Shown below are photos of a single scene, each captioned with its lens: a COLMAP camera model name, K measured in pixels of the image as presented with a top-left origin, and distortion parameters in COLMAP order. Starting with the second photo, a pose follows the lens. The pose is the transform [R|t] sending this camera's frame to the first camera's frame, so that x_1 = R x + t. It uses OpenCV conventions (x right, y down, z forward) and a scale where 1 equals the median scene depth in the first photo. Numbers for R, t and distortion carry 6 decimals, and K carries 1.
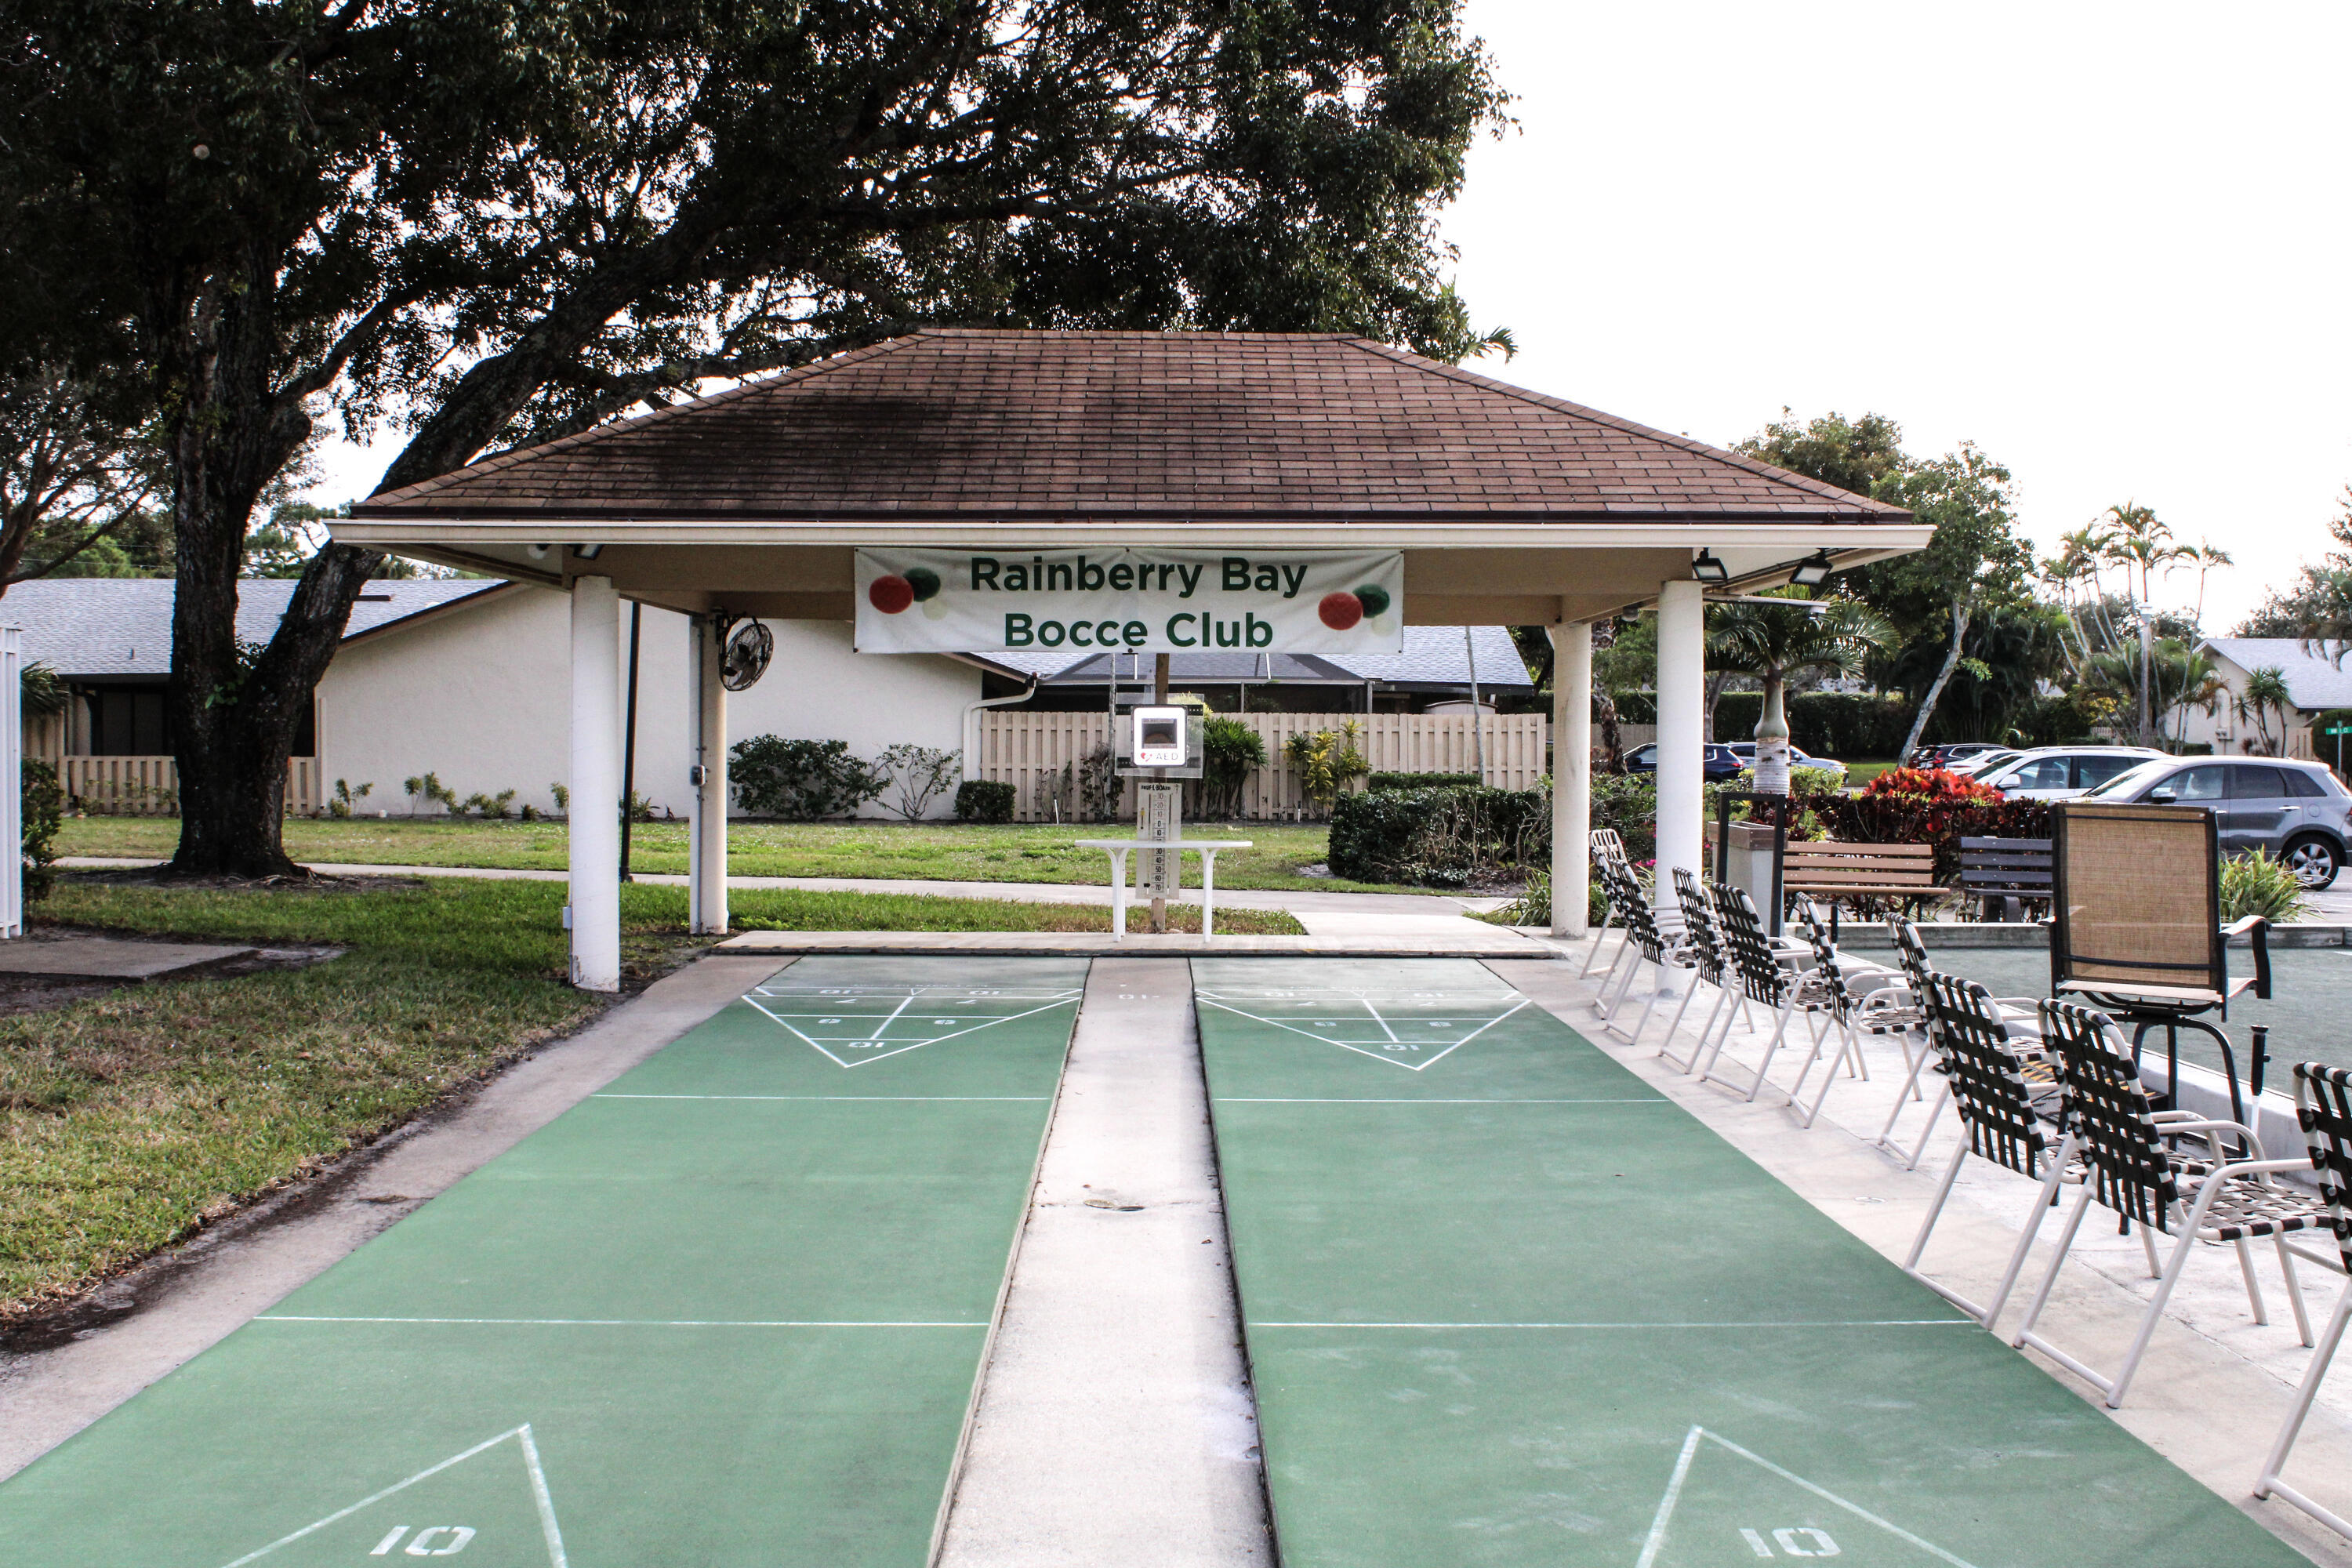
lens RADIAL K [[2453.5, 0, 1173.6], [0, 2453.5, 780.4], [0, 0, 1]] dist [0.018948, 0.000000]
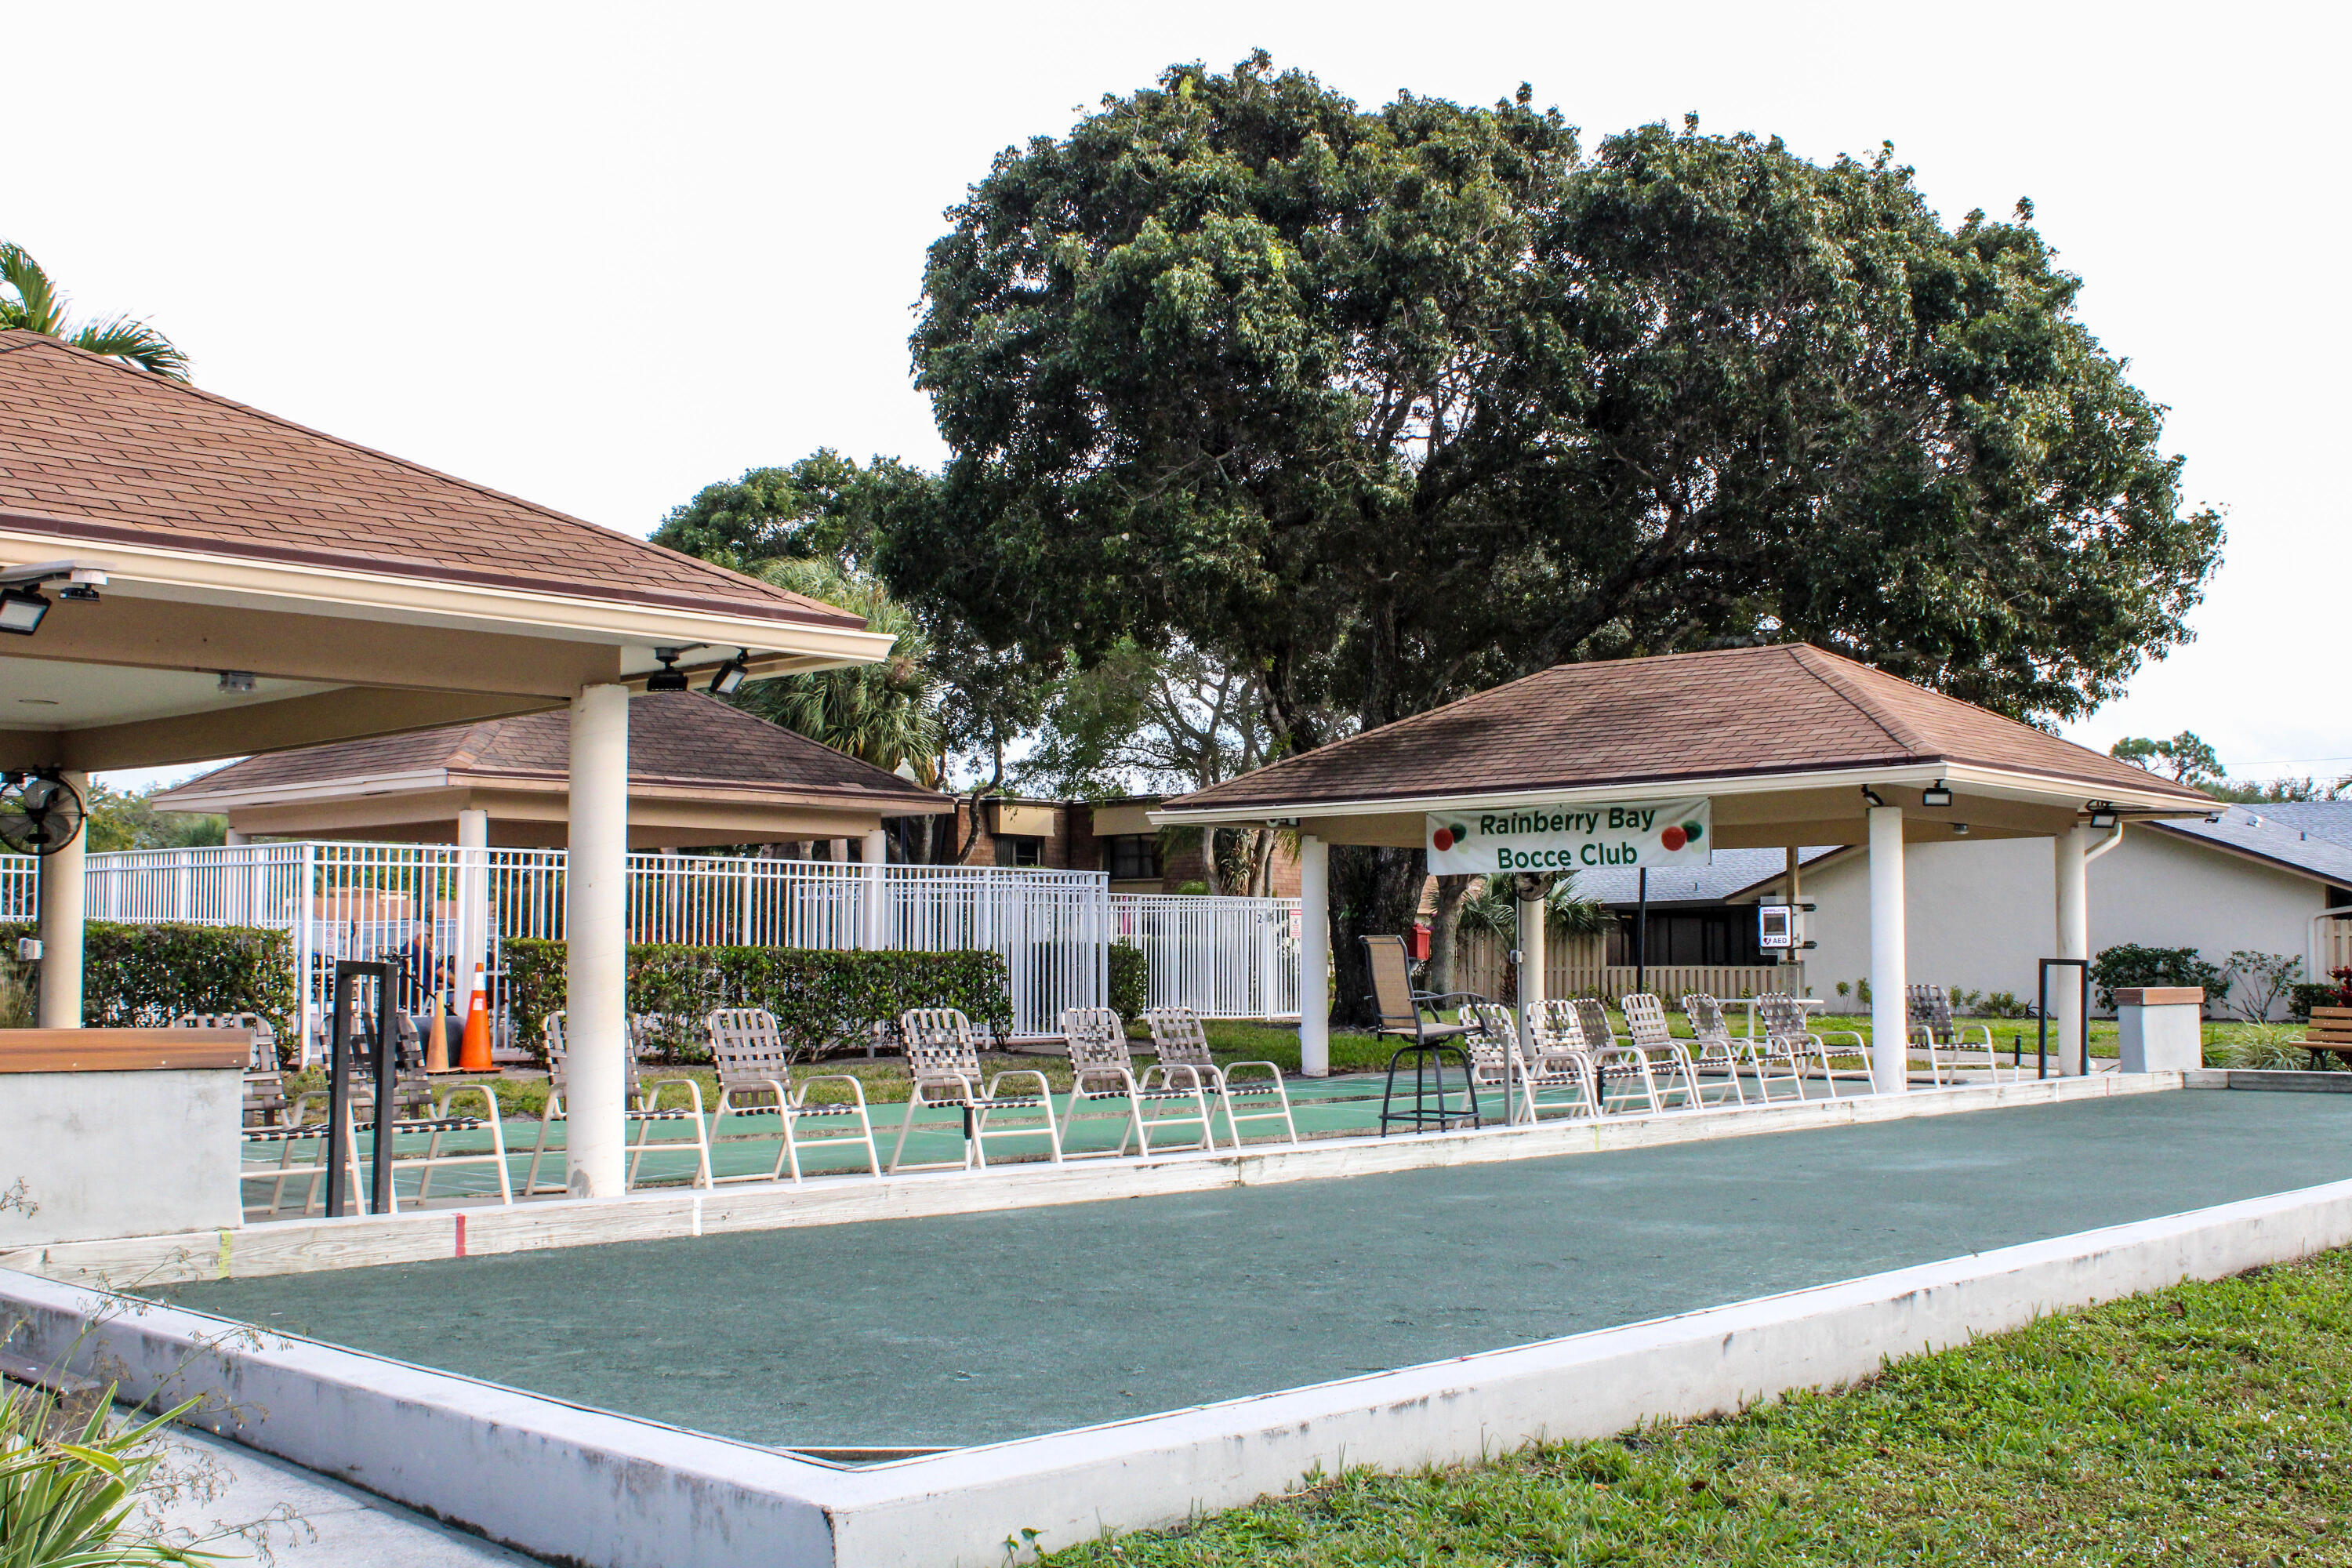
lens RADIAL K [[2453.5, 0, 1176.4], [0, 2453.5, 785.7], [0, 0, 1]] dist [0.018948, 0.000000]
pose [[0.703476, -0.054993, -0.708588, 0.929986], [-0.010011, 0.996136, -0.087248, 0.033906], [0.710649, 0.068470, 0.700207, -0.285488]]
